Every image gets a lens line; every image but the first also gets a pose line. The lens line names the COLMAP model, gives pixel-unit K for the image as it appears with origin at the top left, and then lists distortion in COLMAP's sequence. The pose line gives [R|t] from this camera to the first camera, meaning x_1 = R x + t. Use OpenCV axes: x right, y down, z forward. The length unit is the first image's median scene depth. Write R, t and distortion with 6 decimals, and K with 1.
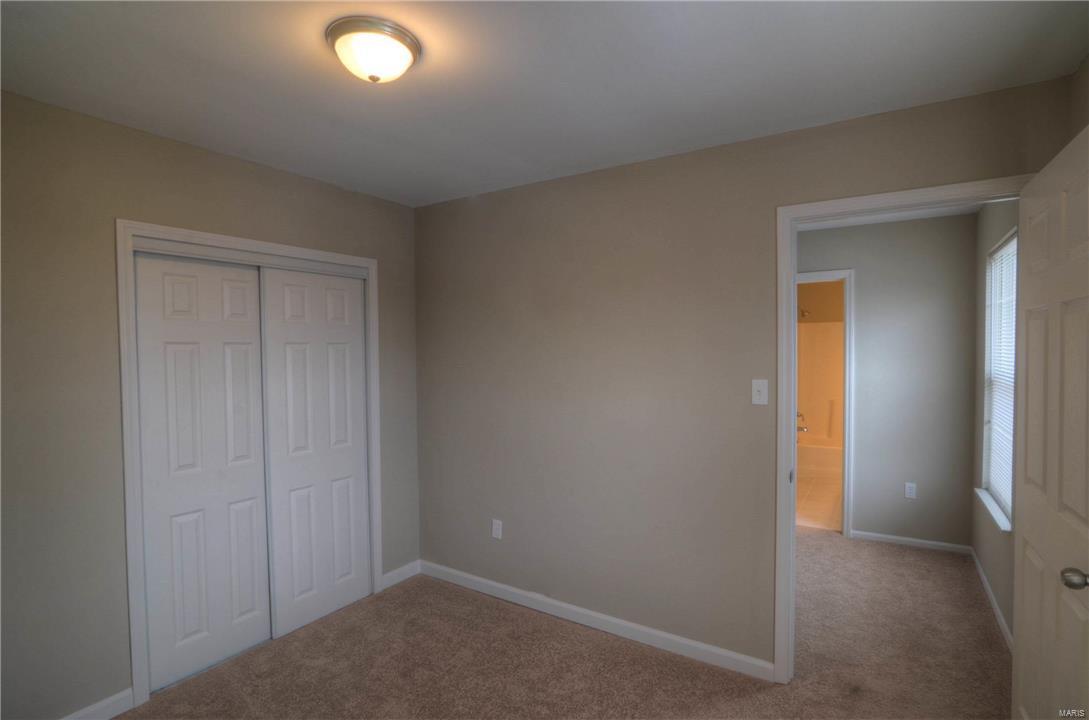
lens RADIAL K [[527.1, 0, 551.4], [0, 527.1, 364.0], [0, 0, 1]] dist [-0.001630, 0.000158]
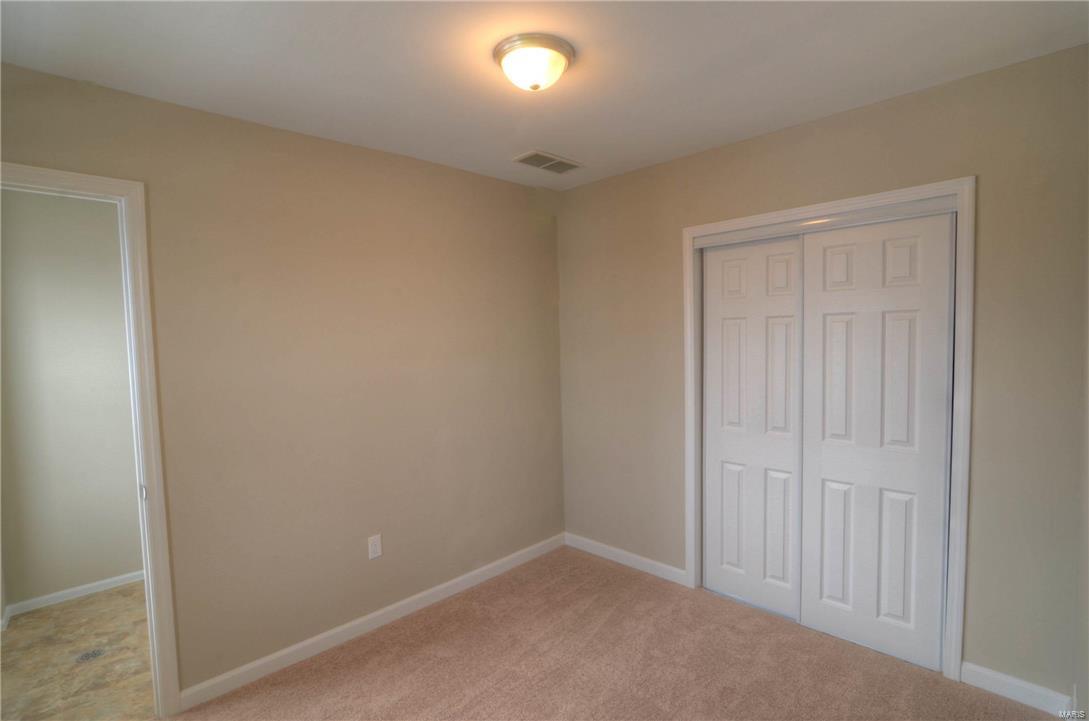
lens RADIAL K [[527.1, 0, 551.4], [0, 527.1, 364.5], [0, 0, 1]] dist [-0.001630, 0.000158]
pose [[-0.178275, 0.071306, -0.981394, 0.474038], [-0.000039, 0.997370, 0.072474, -0.020172], [0.983981, 0.012959, -0.177803, 0.731184]]
